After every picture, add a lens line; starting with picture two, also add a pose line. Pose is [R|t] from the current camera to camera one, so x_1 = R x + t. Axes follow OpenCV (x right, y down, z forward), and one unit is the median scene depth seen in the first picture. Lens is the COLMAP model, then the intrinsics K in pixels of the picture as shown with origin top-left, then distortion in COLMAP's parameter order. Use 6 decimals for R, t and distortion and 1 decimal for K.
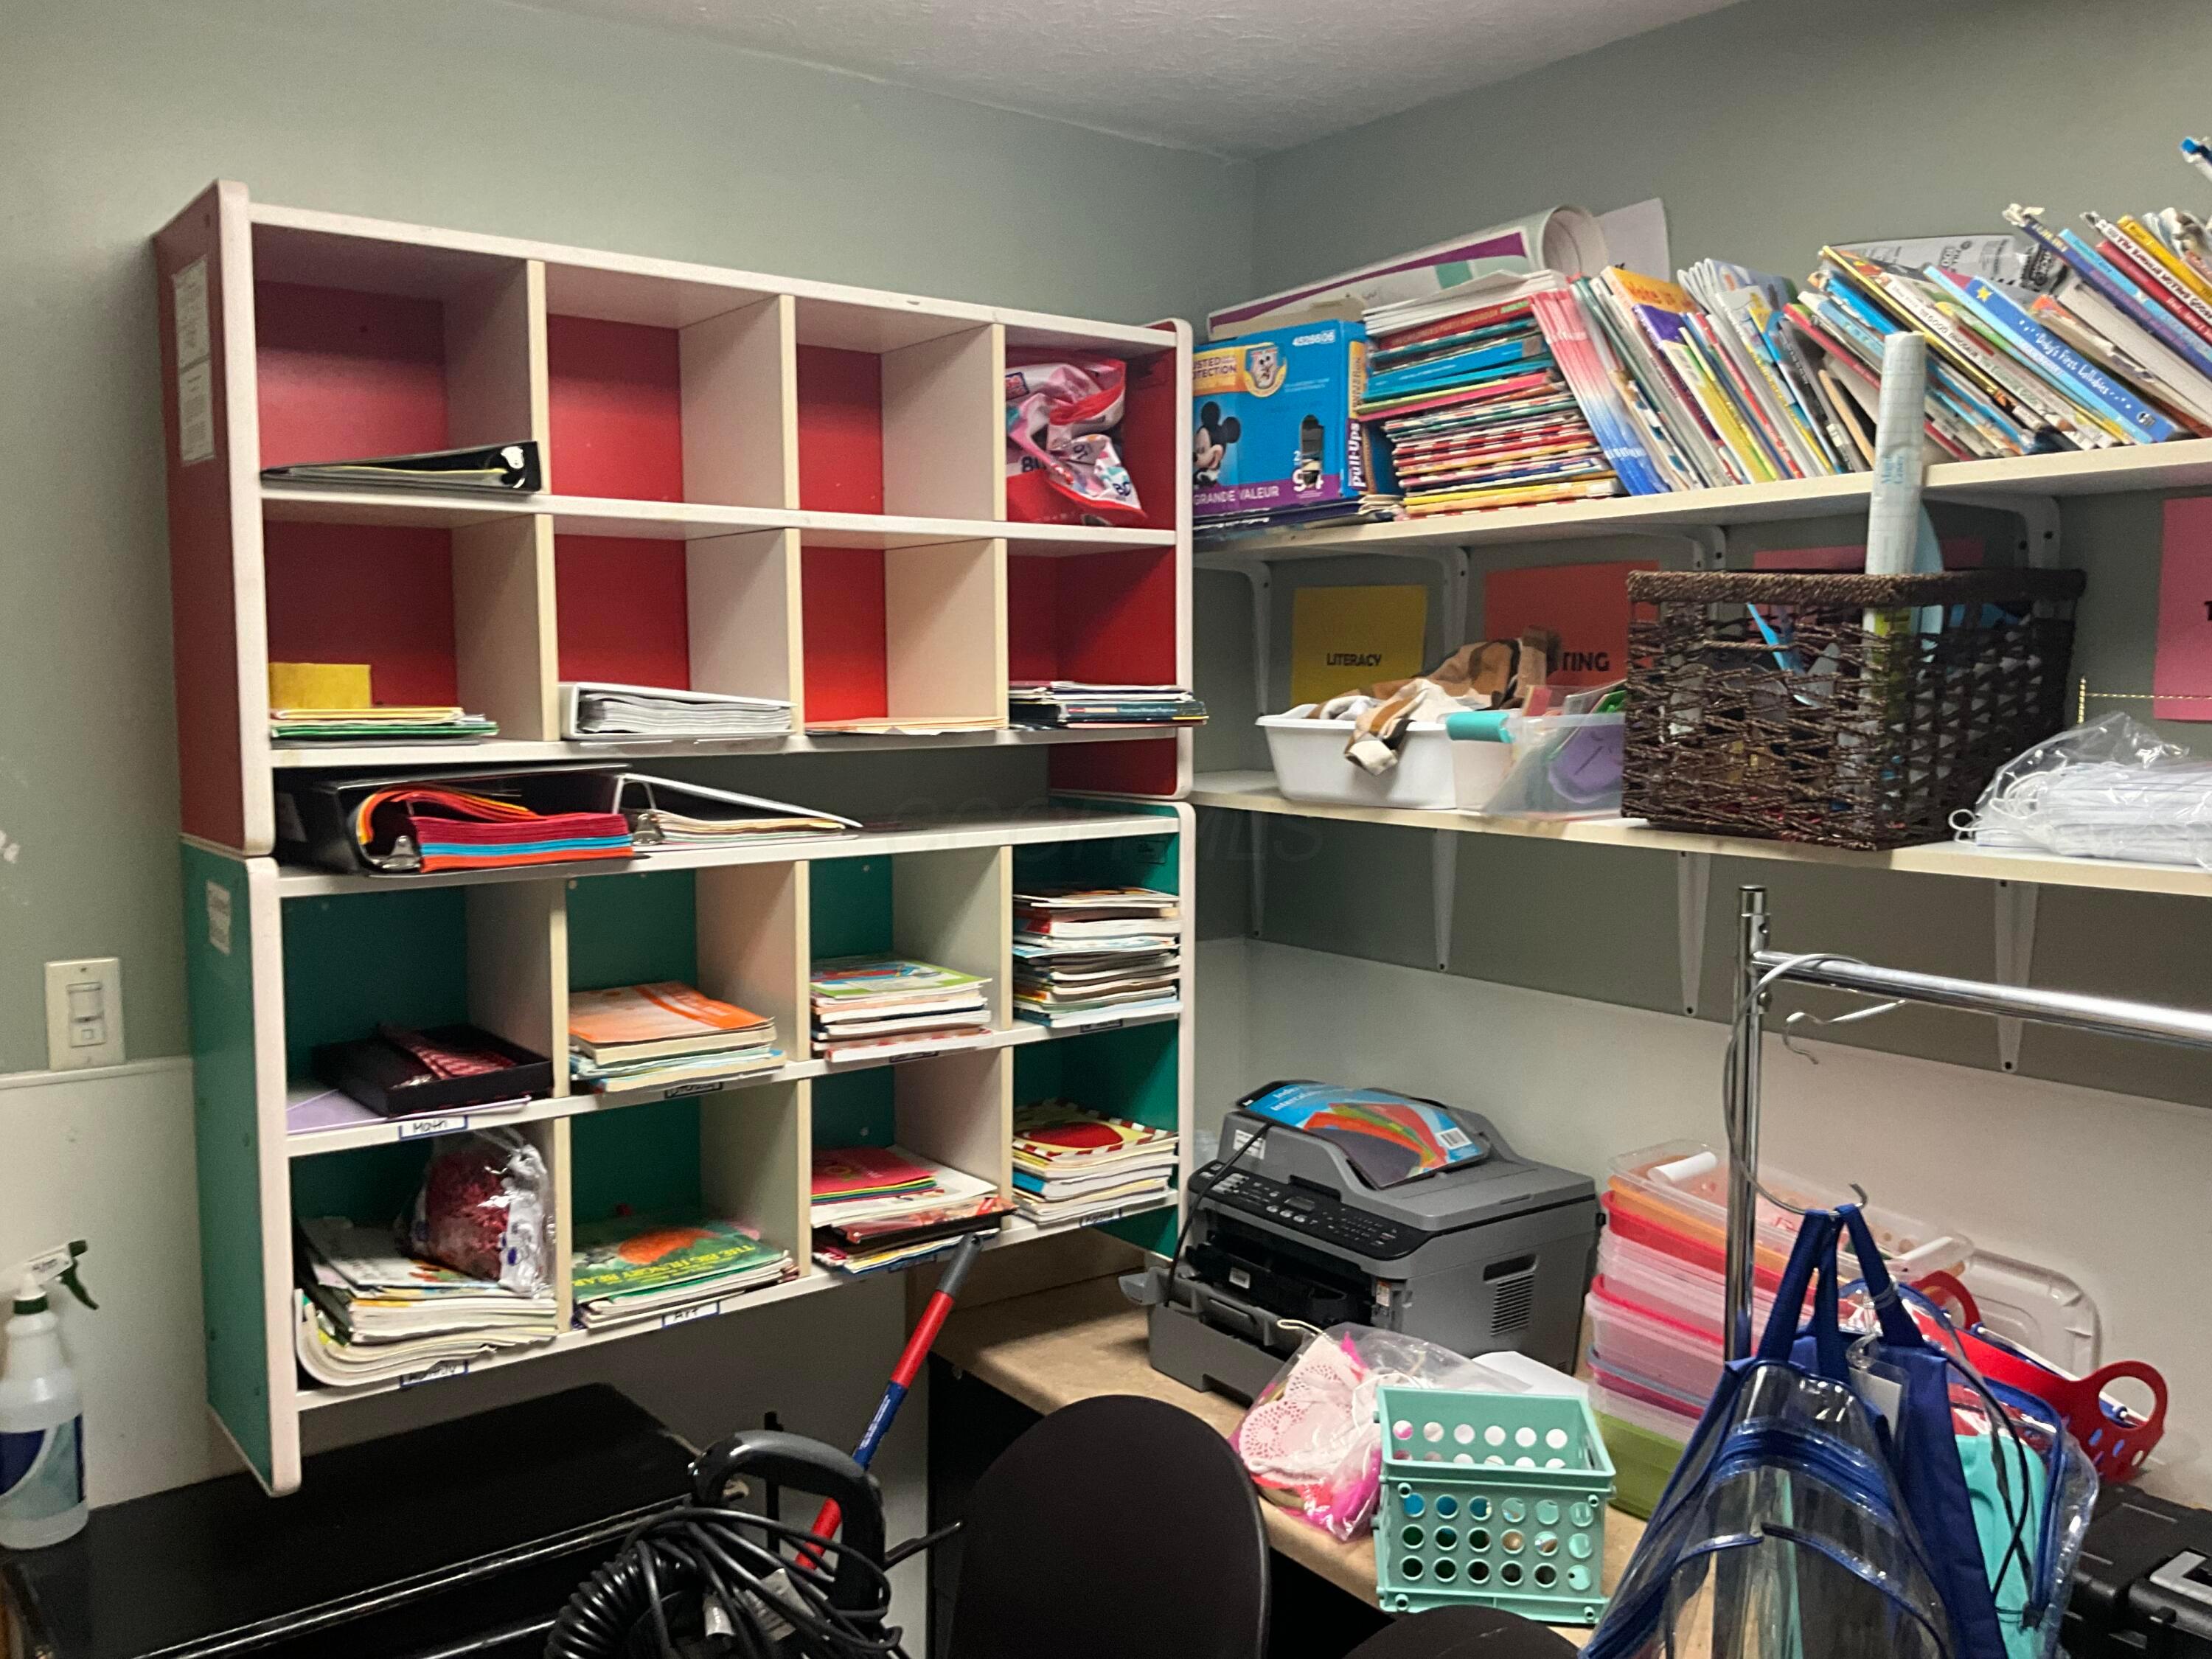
lens RADIAL K [[1854.0, 0, 1106.0], [0, 1854.0, 829.5], [0, 0, 1]] dist [0.120031, -0.232878]
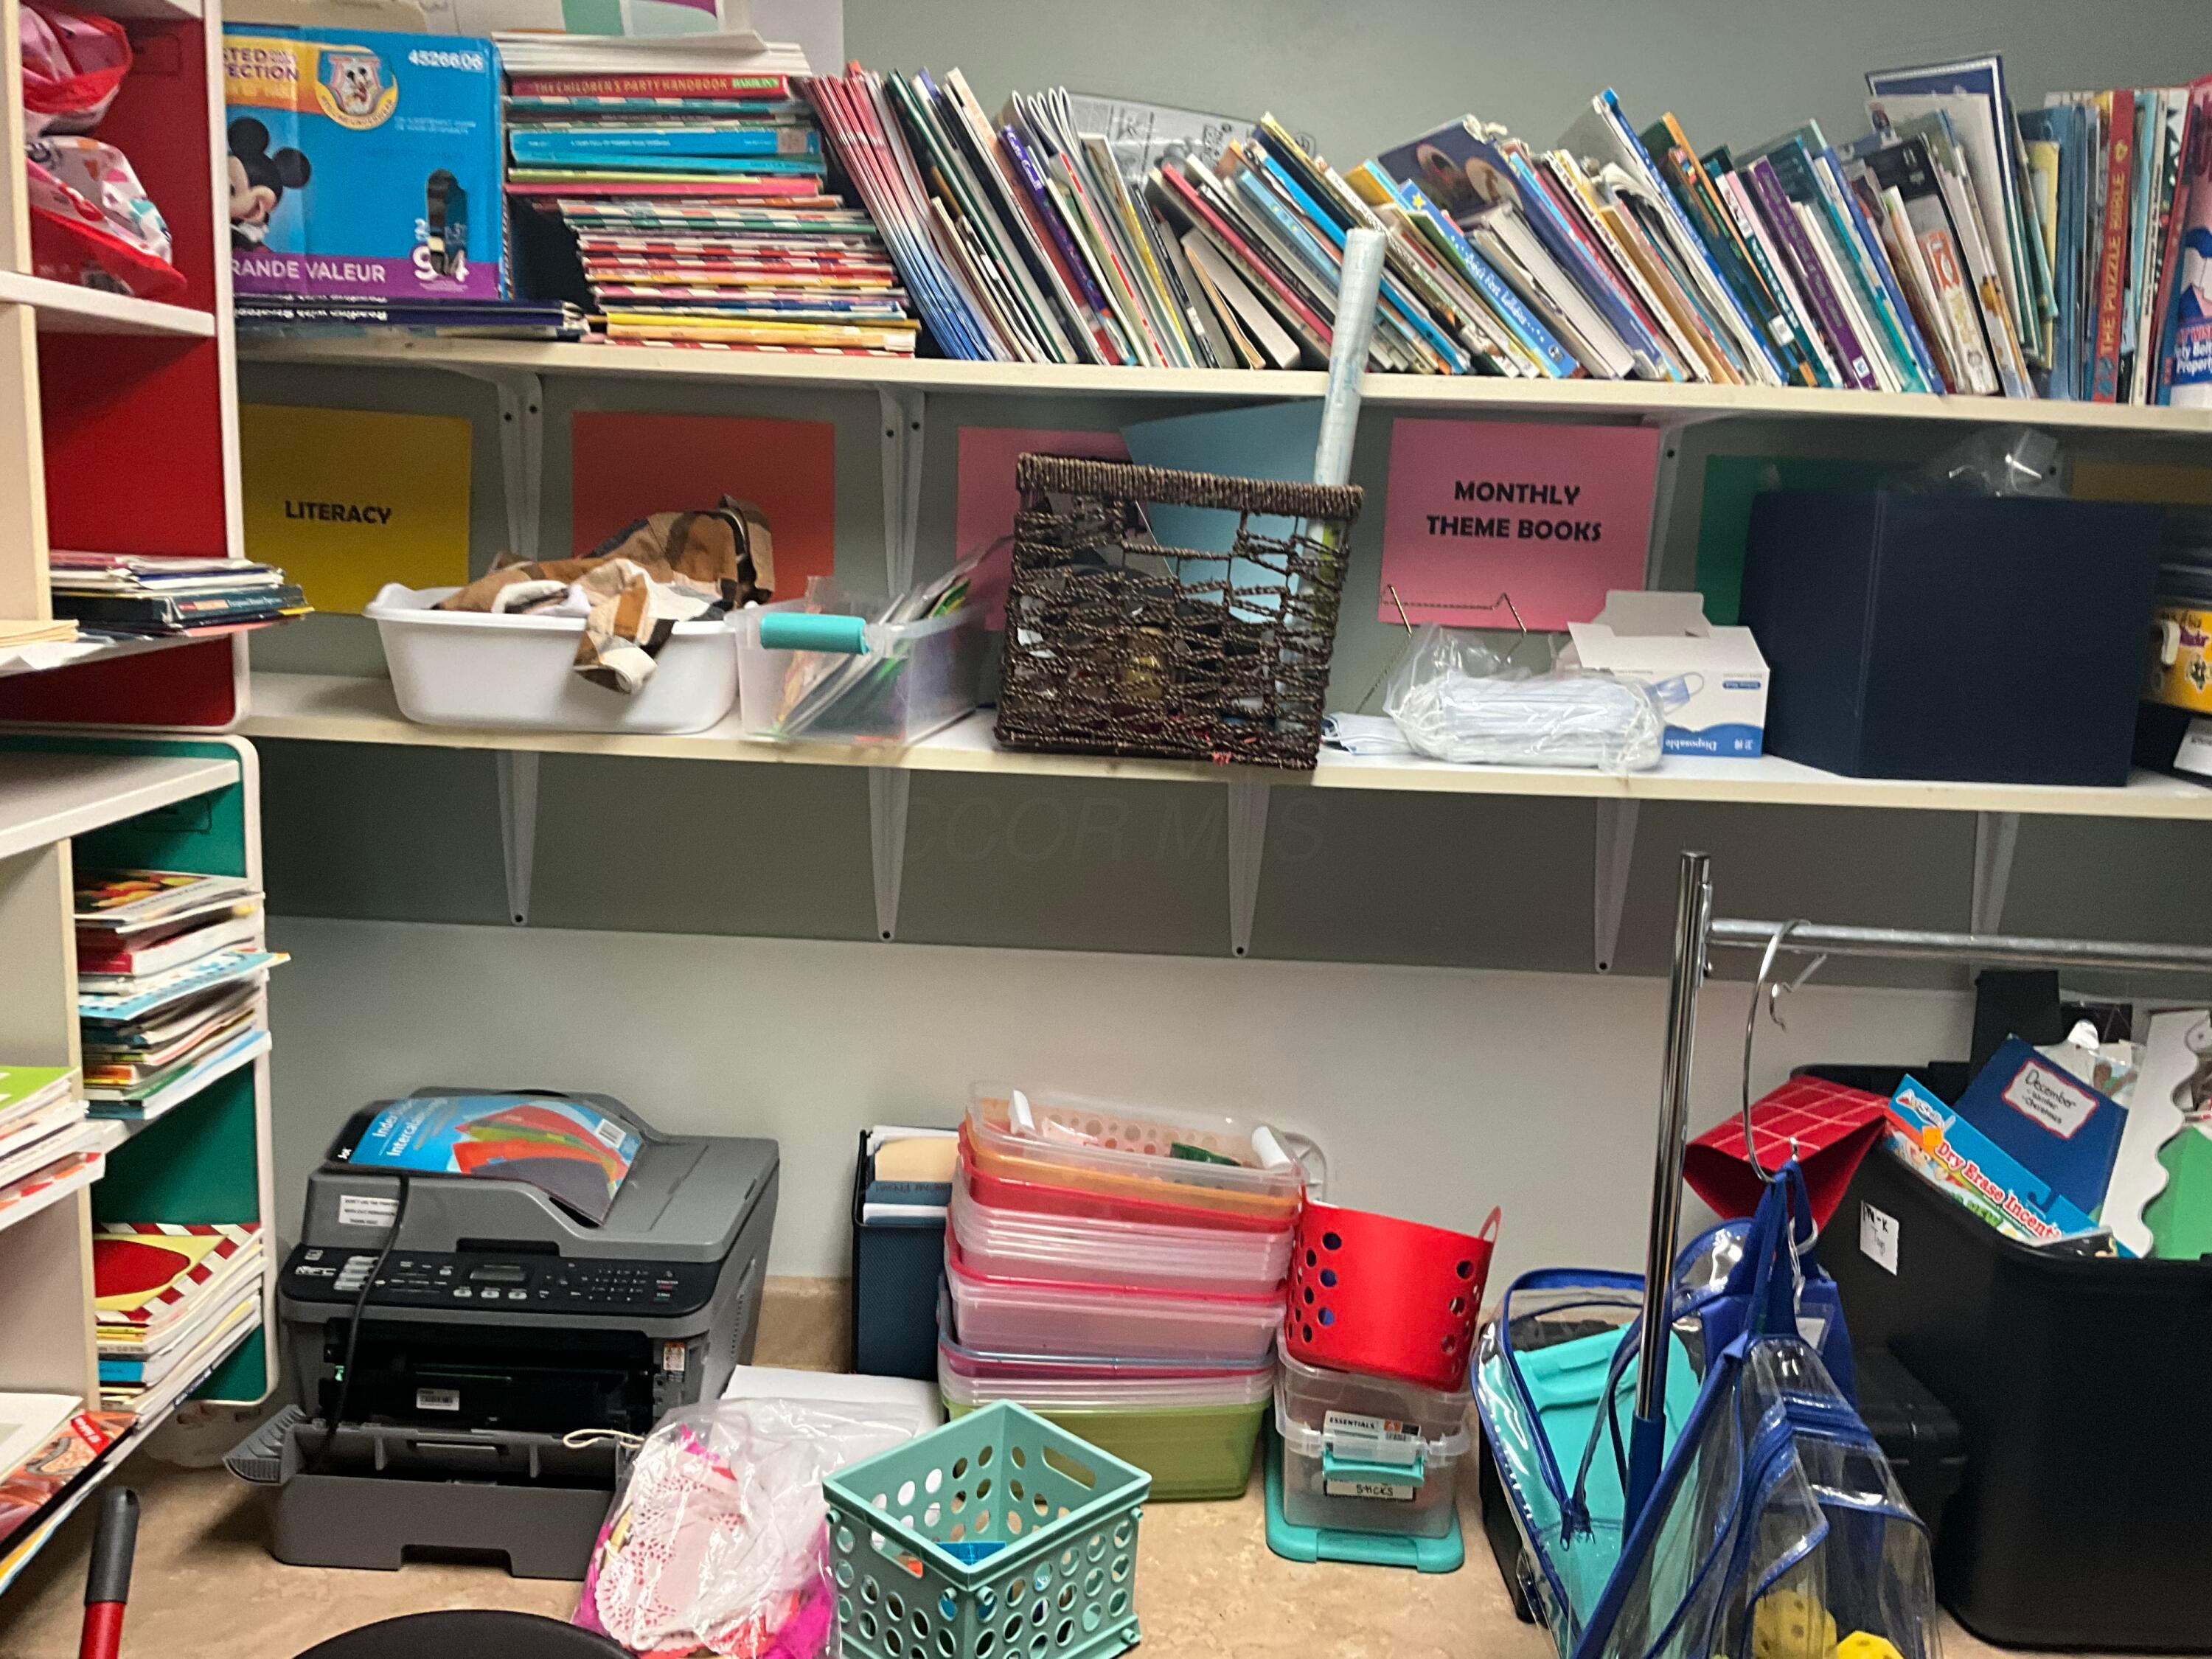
lens RADIAL K [[1854.0, 0, 1106.0], [0, 1854.0, 829.5], [0, 0, 1]] dist [0.120031, -0.232878]
pose [[0.606628, -0.107178, 0.787728, -0.326567], [0.024674, 0.992931, 0.116097, -0.055846], [-0.794603, -0.050991, 0.604984, 0.380501]]
